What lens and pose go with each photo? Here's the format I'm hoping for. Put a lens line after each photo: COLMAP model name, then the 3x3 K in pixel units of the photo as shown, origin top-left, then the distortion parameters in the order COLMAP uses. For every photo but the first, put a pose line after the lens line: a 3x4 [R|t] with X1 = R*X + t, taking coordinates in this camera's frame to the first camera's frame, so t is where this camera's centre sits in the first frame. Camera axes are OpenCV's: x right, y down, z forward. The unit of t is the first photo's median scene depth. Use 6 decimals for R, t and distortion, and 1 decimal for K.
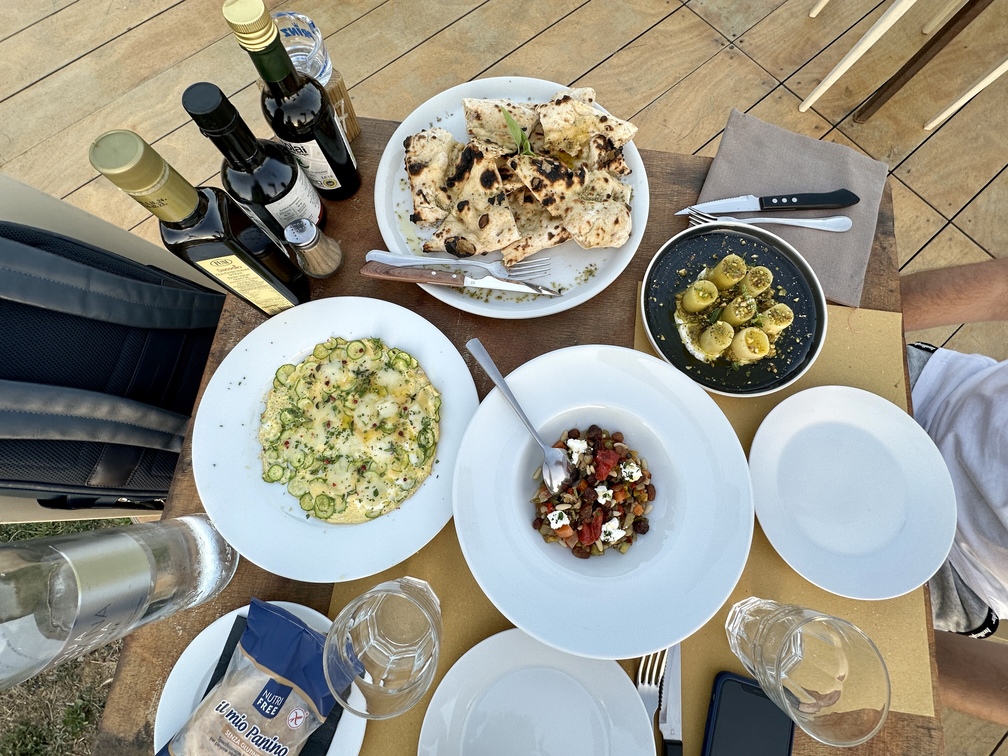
lens RADIAL K [[406.6, 0, 504.0], [0, 406.6, 378.0], [0, 0, 1]] dist [-0.000004, -0.000005]
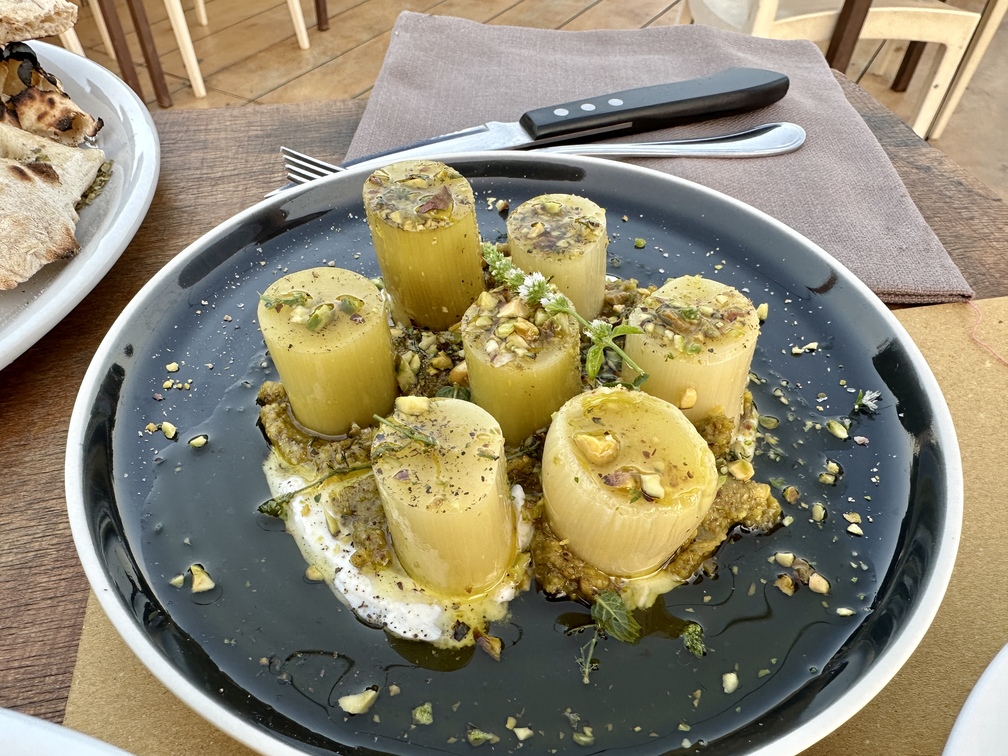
lens RADIAL K [[787.7, 0, 504.0], [0, 787.7, 378.0], [0, 0, 1]] dist [-0.001076, -0.000720]
pose [[0.958469, -0.183932, 0.217961, 0.491352], [0.278412, 0.769158, -0.575225, 0.077850], [-0.061844, 0.612018, 0.788422, 0.701543]]
